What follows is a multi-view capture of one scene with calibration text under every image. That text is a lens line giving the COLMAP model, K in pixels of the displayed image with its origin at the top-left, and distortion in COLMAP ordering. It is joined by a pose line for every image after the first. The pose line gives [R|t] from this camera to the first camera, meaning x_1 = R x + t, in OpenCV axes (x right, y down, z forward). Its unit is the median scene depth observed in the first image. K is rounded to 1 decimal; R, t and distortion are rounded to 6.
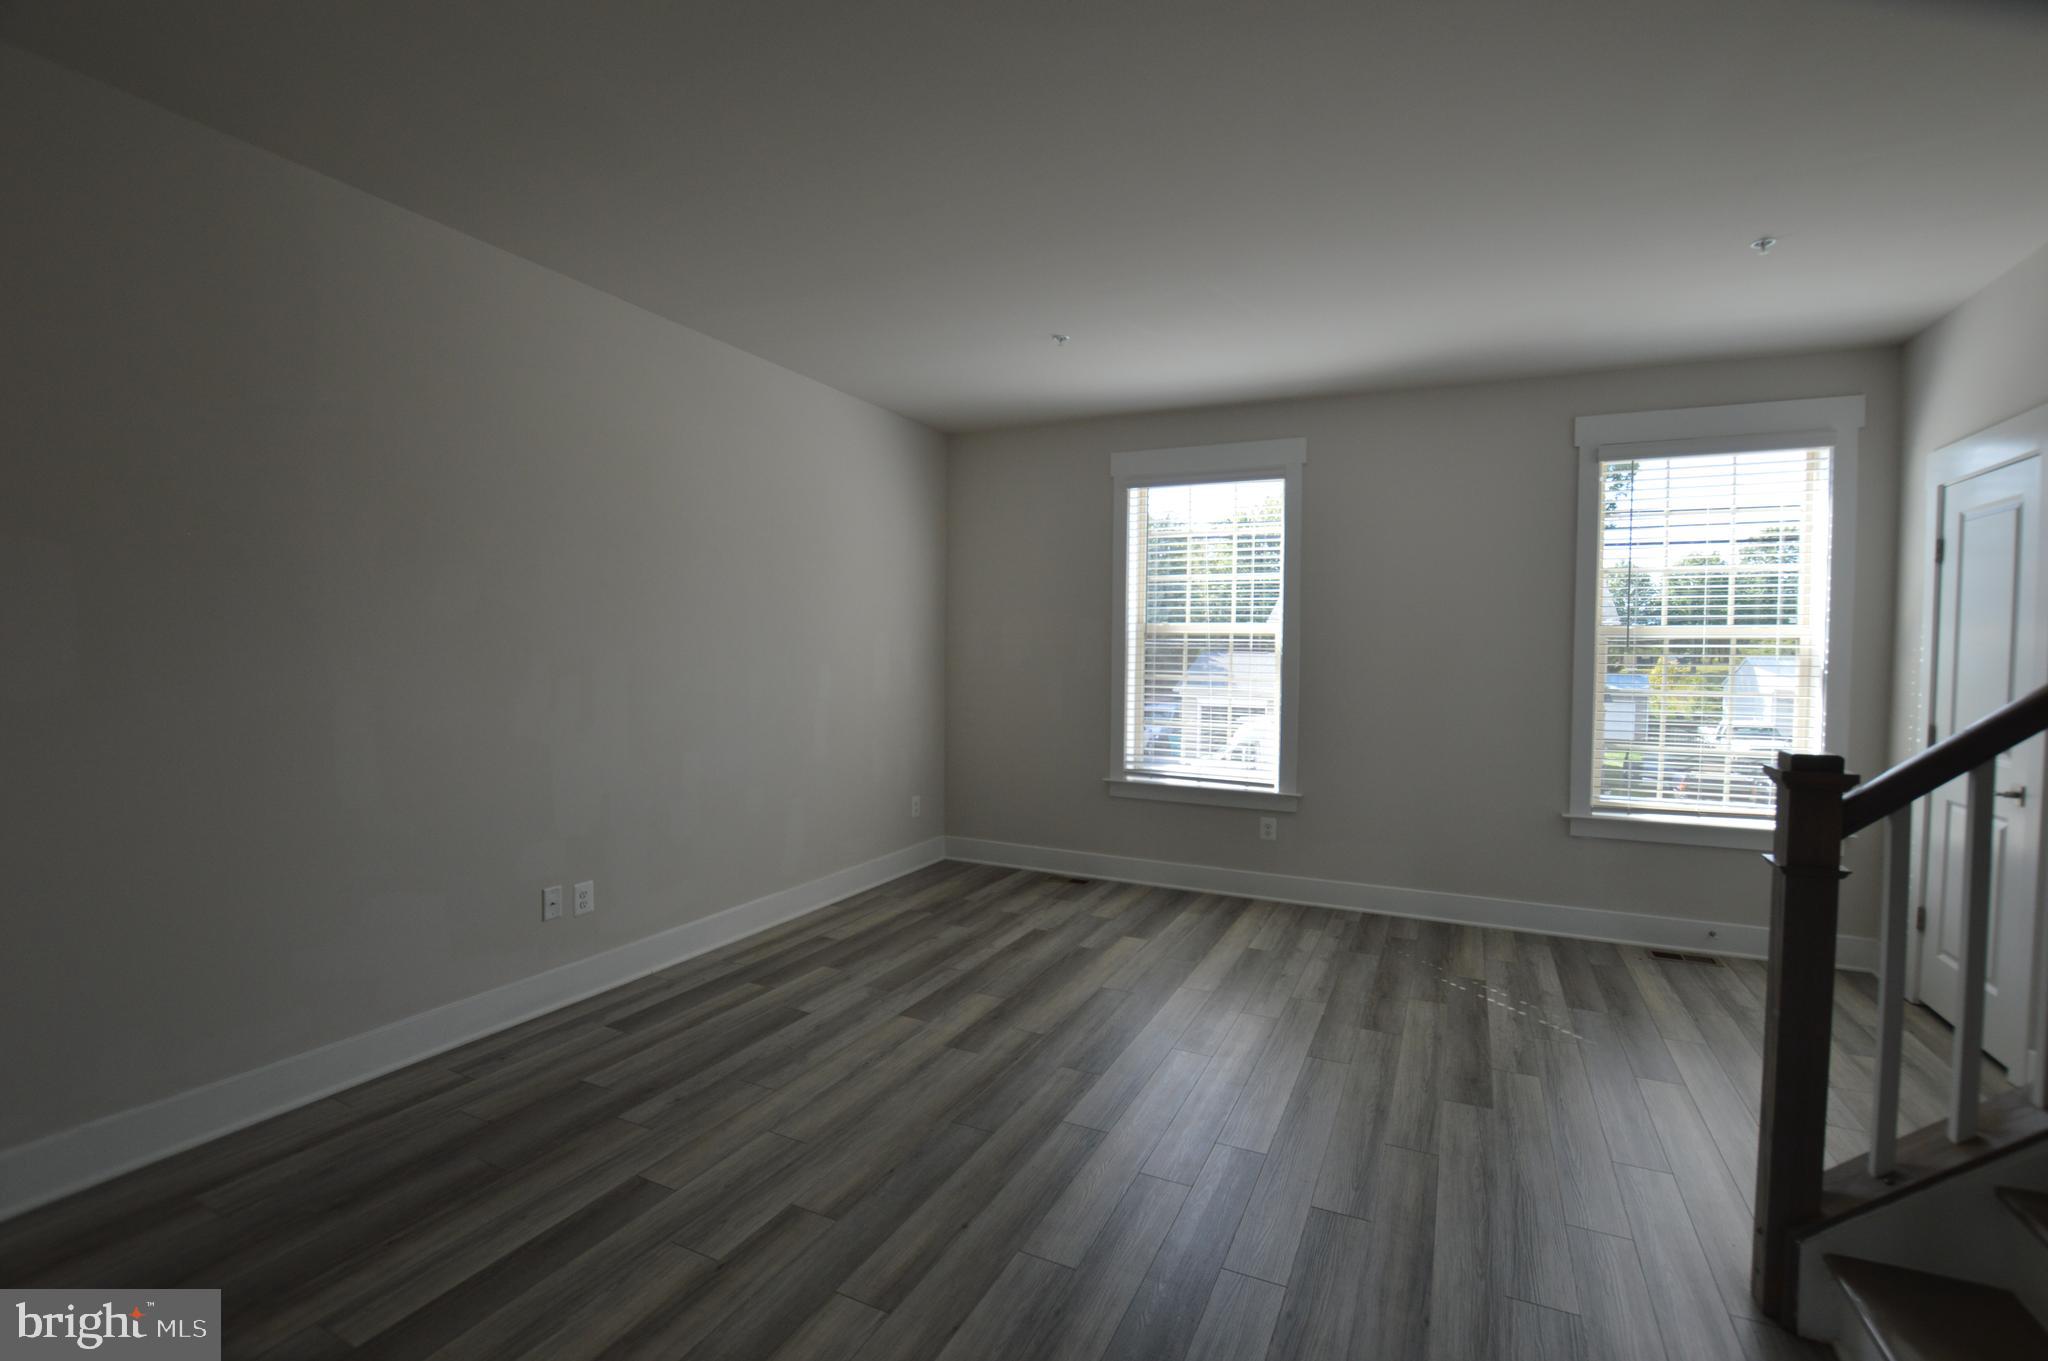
lens RADIAL K [[907.6, 0, 1020.9], [0, 907.6, 685.5], [0, 0, 1]] dist [-0.031982, 0.000916]
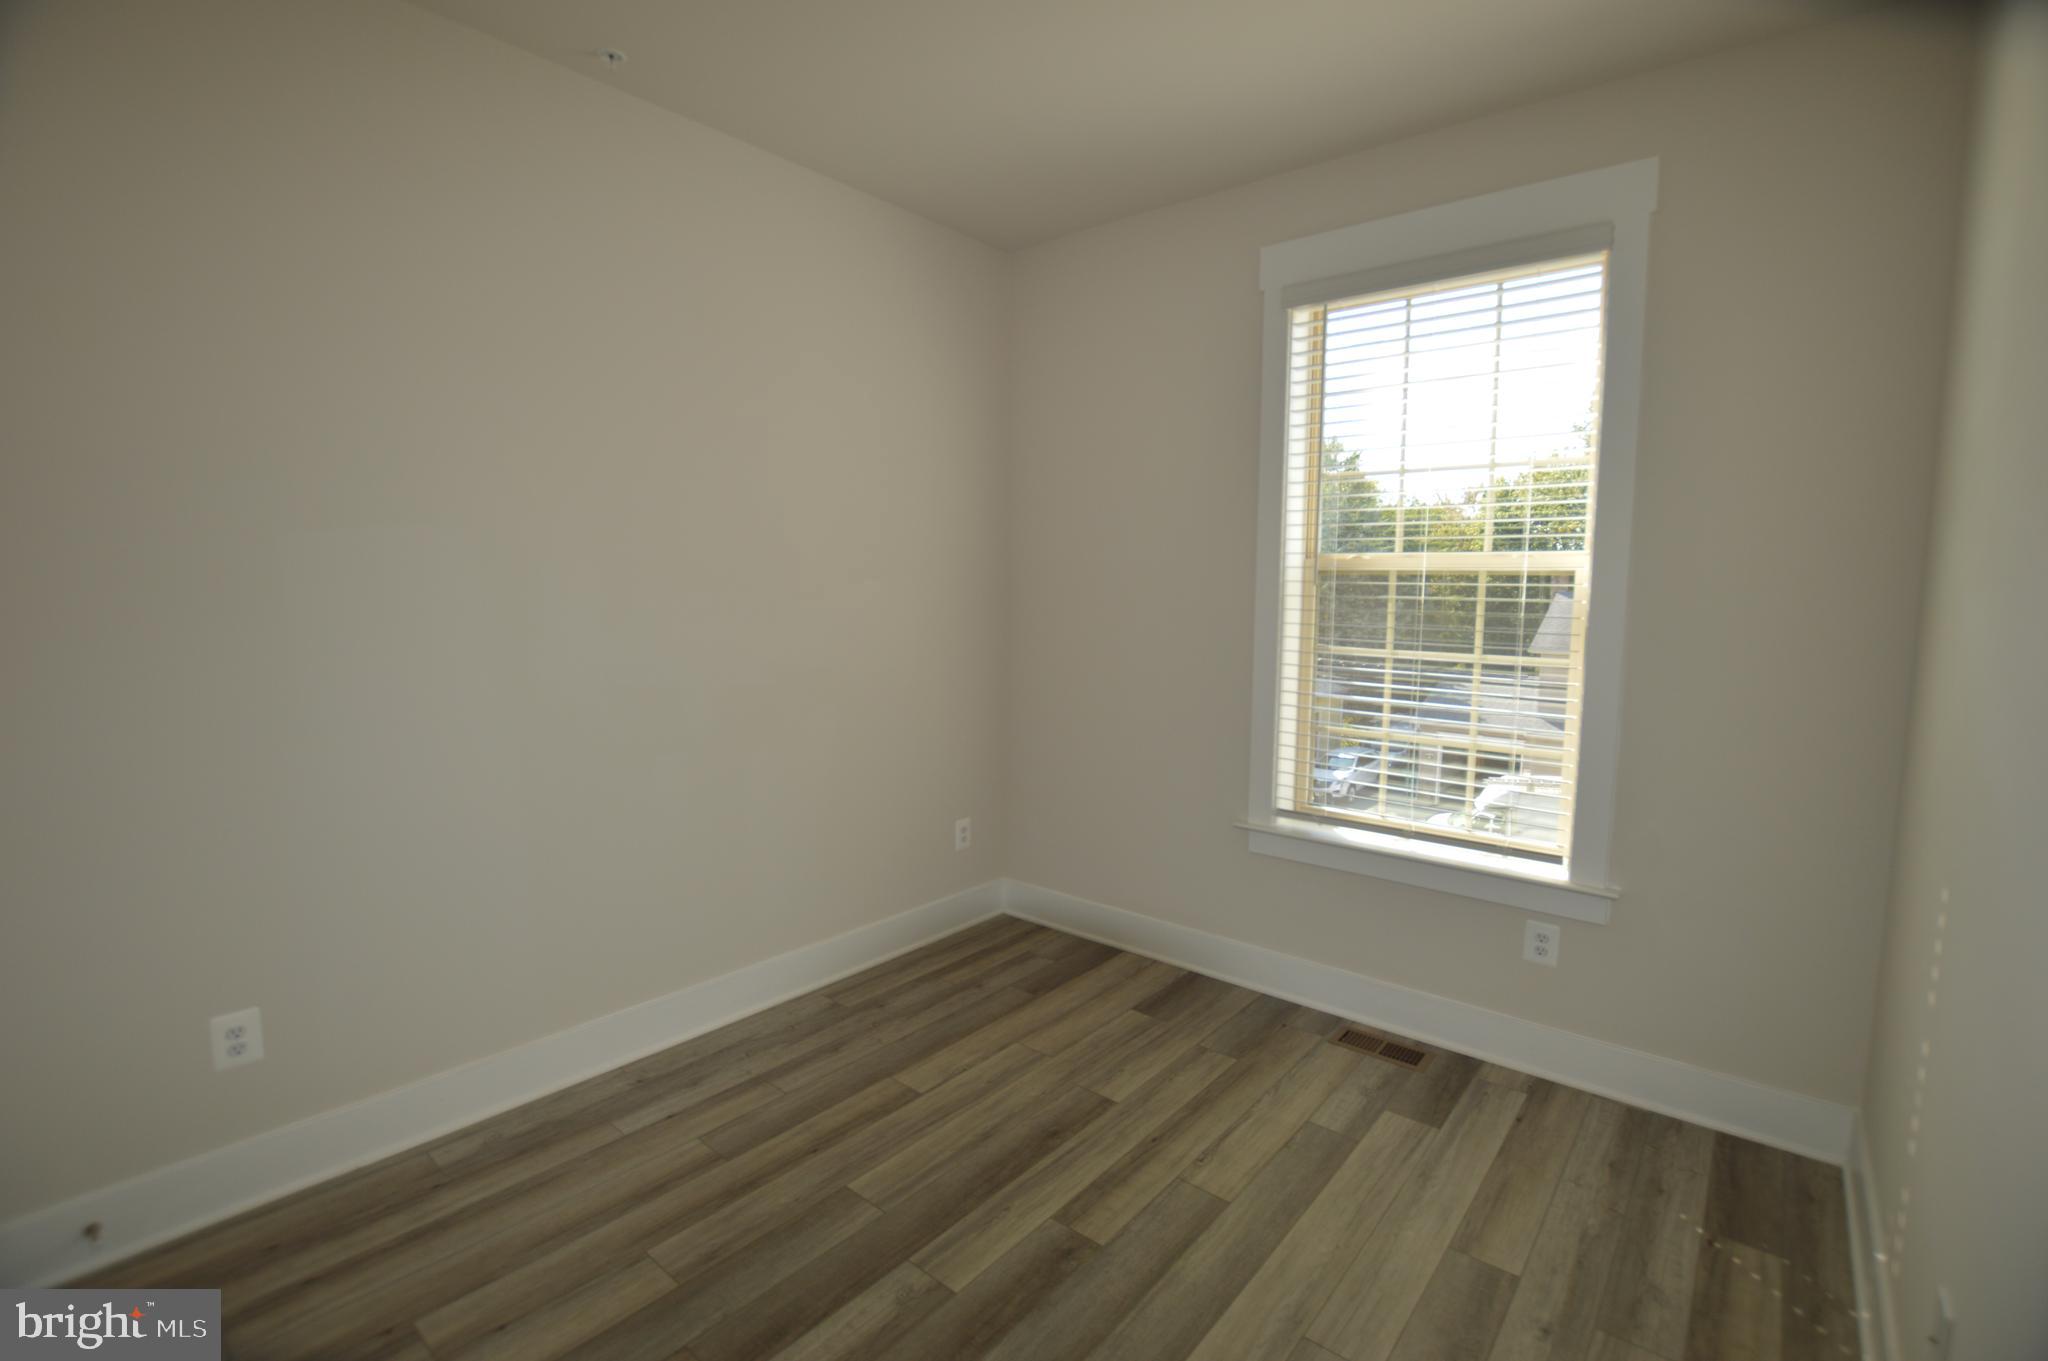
lens RADIAL K [[907.6, 0, 1021.6], [0, 907.6, 689.5], [0, 0, 1]] dist [-0.031982, 0.000916]
pose [[0.960624, 0.023162, -0.276885, 0.120352], [-0.001155, 0.996844, 0.079379, -0.029551], [0.277850, -0.075933, 0.957619, 0.416950]]
